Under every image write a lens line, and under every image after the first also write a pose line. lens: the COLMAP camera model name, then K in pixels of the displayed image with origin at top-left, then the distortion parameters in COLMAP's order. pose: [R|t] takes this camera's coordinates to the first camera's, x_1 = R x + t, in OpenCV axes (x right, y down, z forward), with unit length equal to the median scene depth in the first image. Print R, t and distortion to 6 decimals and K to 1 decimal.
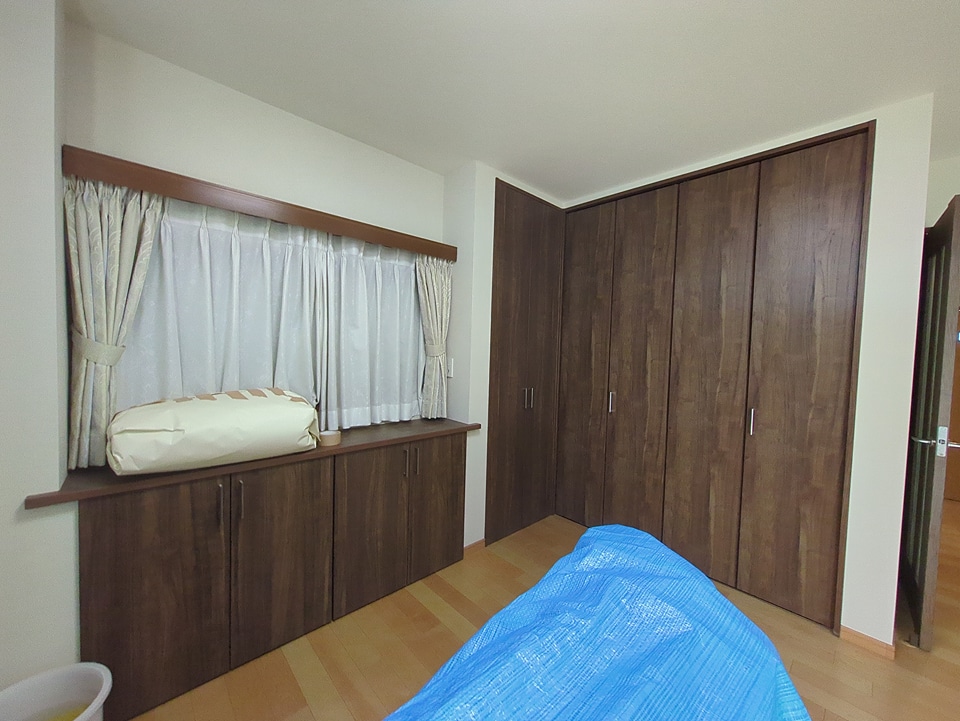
lens RADIAL K [[375.8, 0, 482.3], [0, 375.8, 357.9], [0, 0, 1]] dist [0.000014, 0.000147]
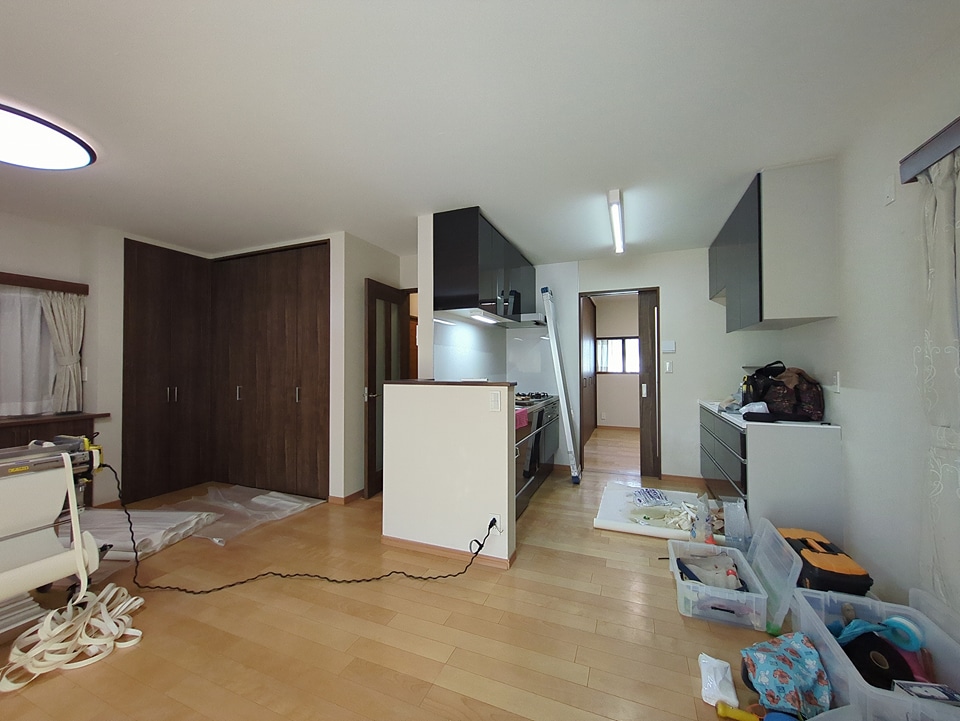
lens RADIAL K [[375.8, 0, 482.3], [0, 375.8, 357.9], [0, 0, 1]] dist [0.000014, 0.000147]
pose [[0.909646, -0.027500, 0.414474, 0.664115], [0.049045, 0.997937, -0.041425, 0.096733], [-0.412479, 0.058010, 0.909118, -0.816971]]
